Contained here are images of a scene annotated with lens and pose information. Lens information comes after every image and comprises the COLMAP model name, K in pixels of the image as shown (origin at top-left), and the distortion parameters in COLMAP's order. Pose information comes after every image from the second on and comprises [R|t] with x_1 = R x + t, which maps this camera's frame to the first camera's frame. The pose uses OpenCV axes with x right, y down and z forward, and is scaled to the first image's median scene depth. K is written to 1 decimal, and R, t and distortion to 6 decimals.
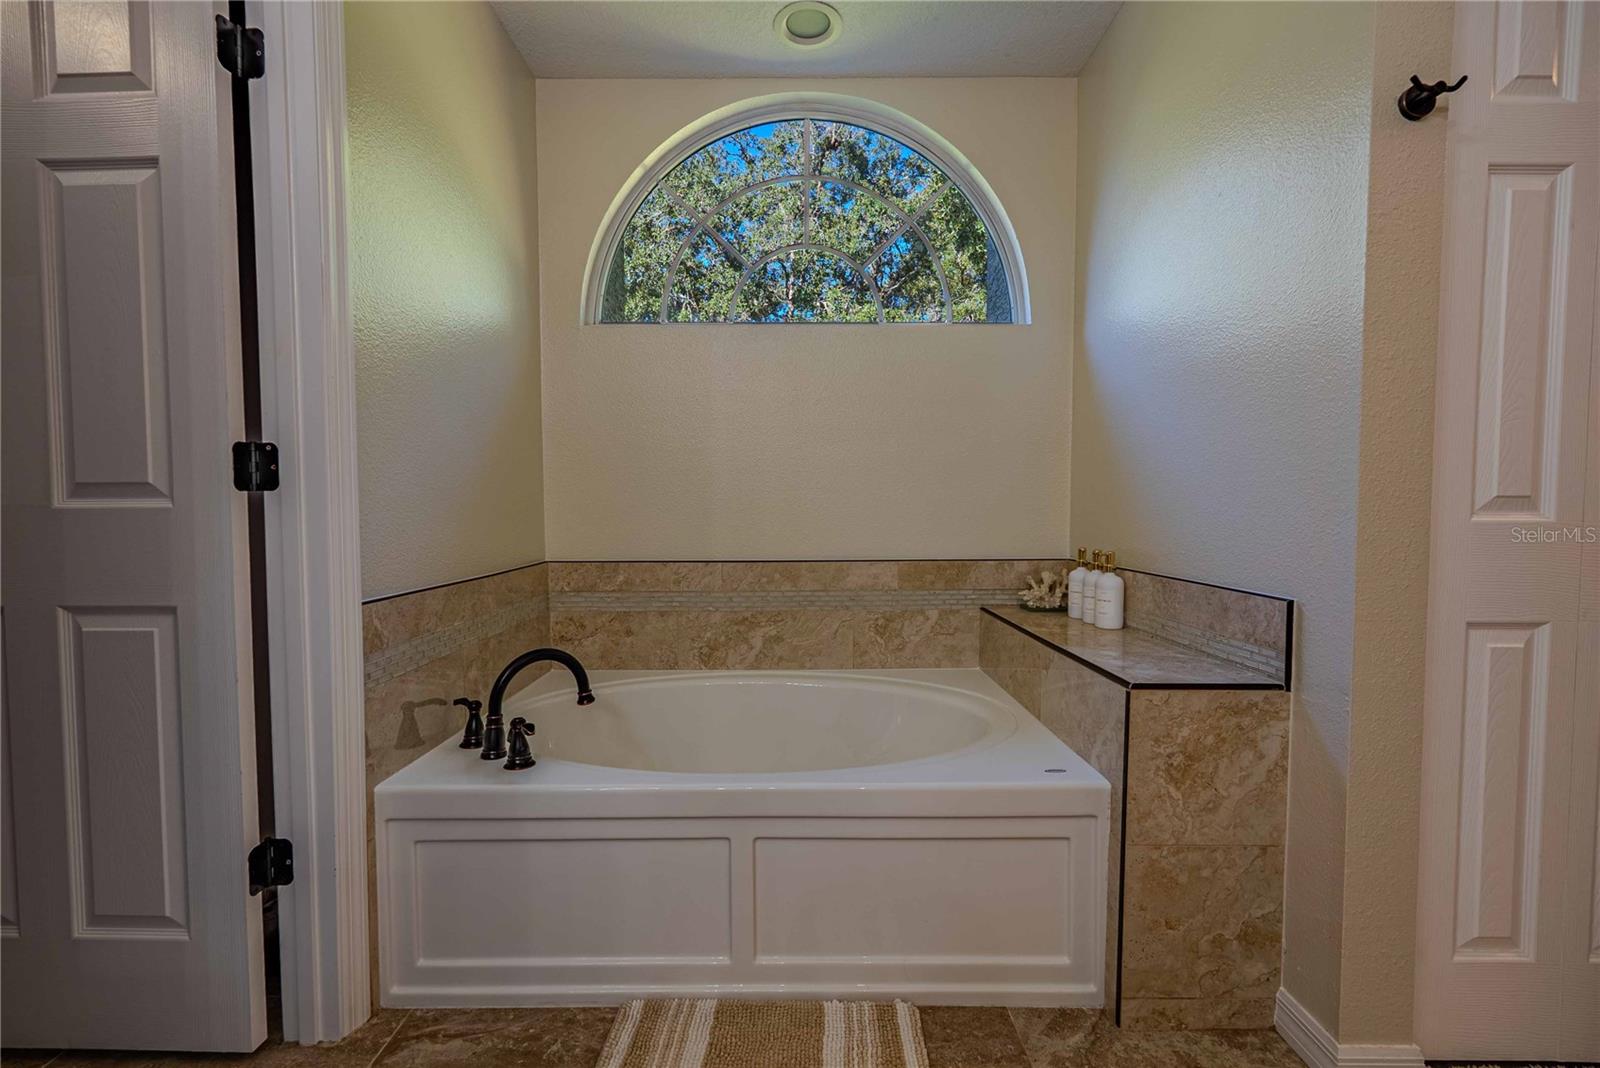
lens RADIAL K [[698.8, 0, 801.3], [0, 698.8, 535.1], [0, 0, 1]] dist [-0.000337, -0.000843]
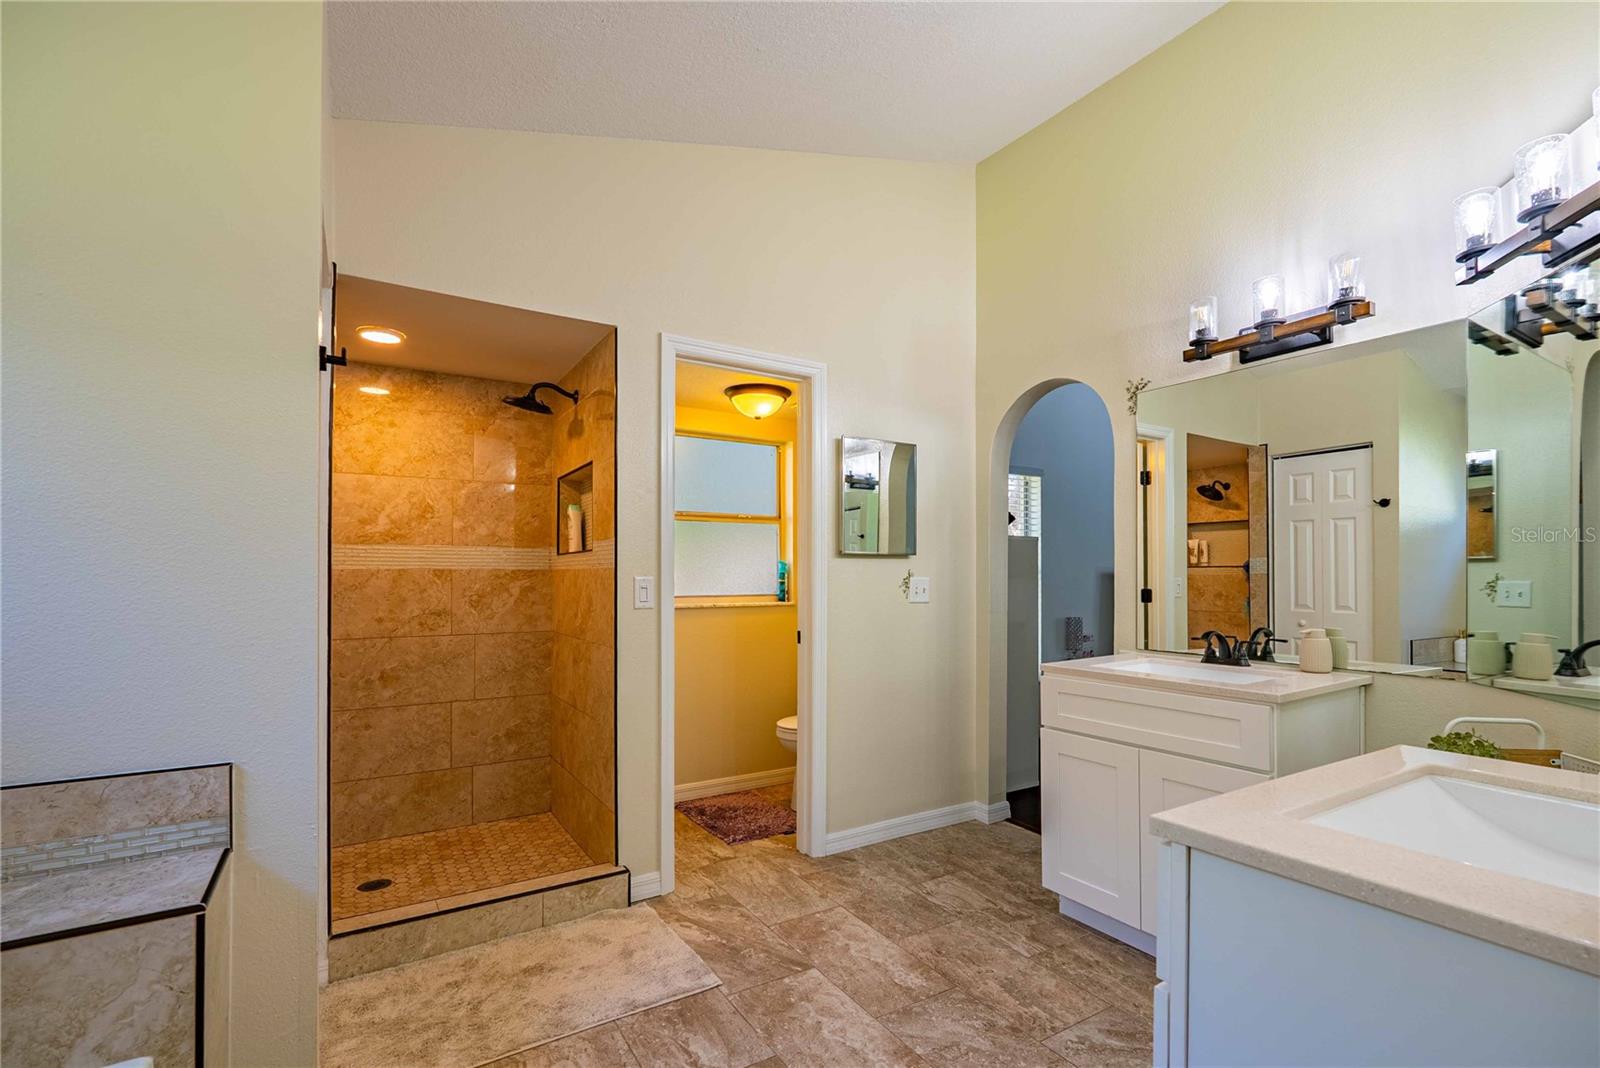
lens RADIAL K [[698.8, 0, 796.6], [0, 698.8, 579.3], [0, 0, 1]] dist [-0.000337, -0.000843]
pose [[-0.506210, 0.000926, 0.862410, -0.611065], [0.038668, 0.999018, 0.021624, -0.167127], [-0.861543, 0.044293, -0.505749, 0.779803]]
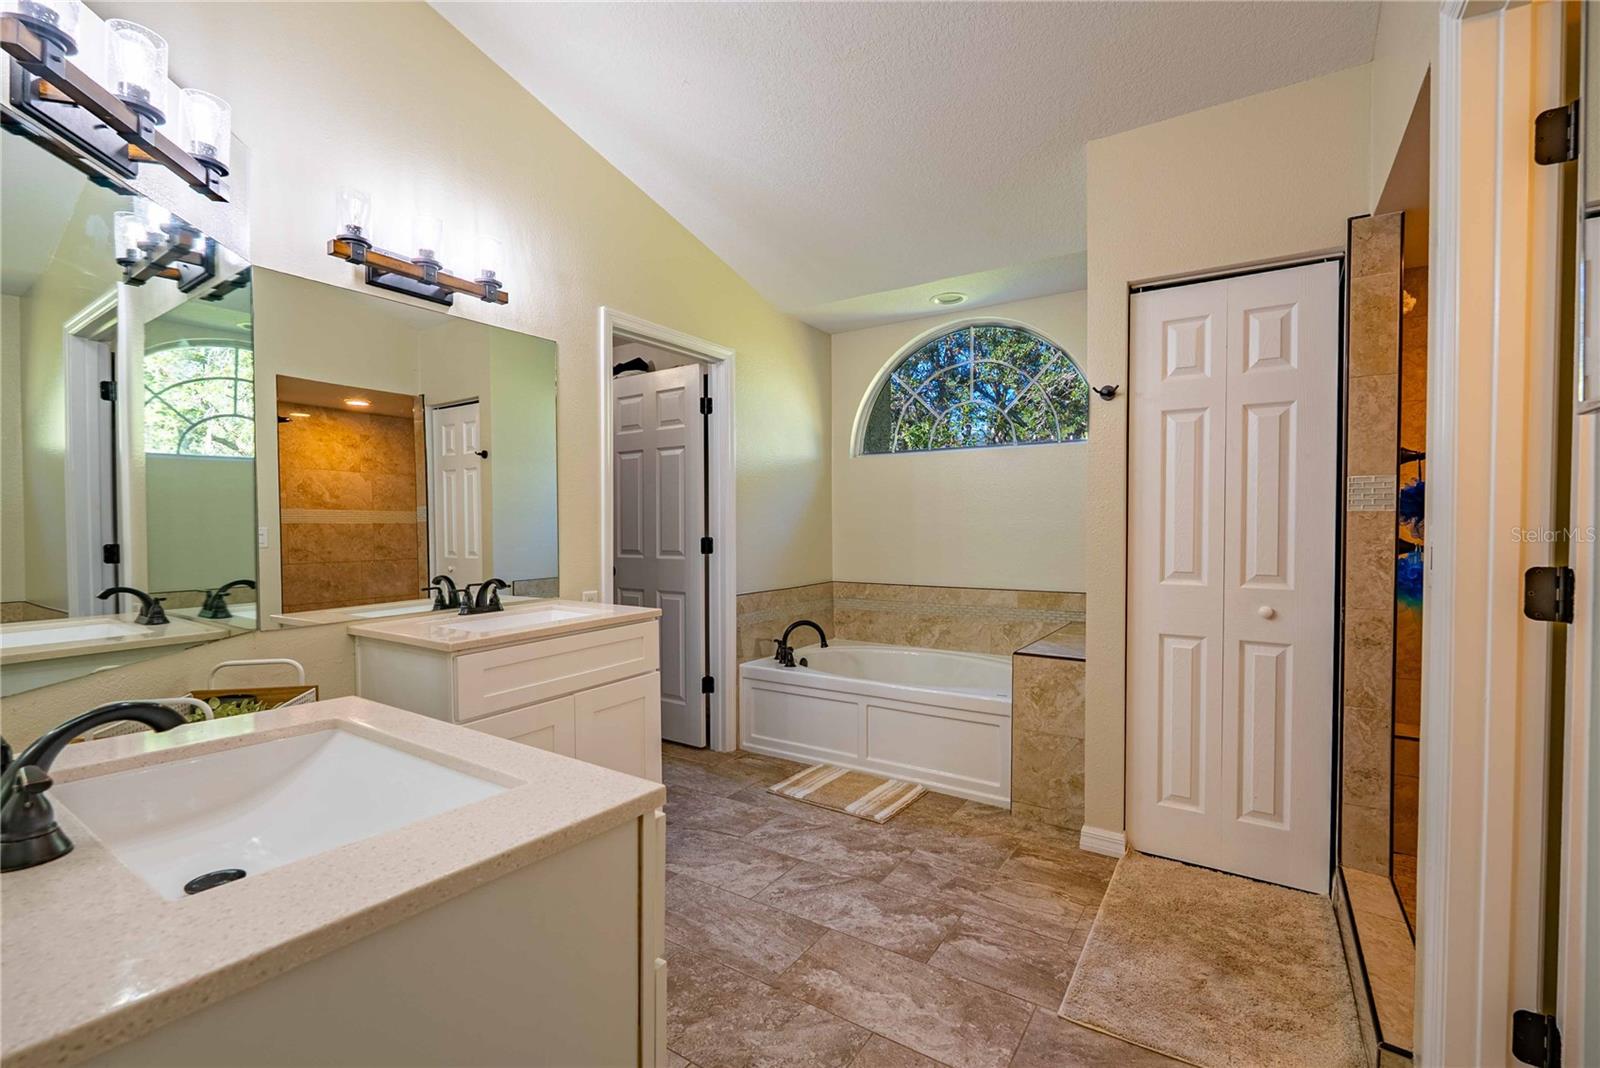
lens RADIAL K [[698.8, 0, 797.3], [0, 698.8, 532.0], [0, 0, 1]] dist [-0.000337, -0.000843]
pose [[0.831053, 0.004307, -0.556177, 1.108471], [-0.020892, 0.999506, -0.023477, -0.090975], [0.555801, 0.031131, 0.830732, -1.167357]]
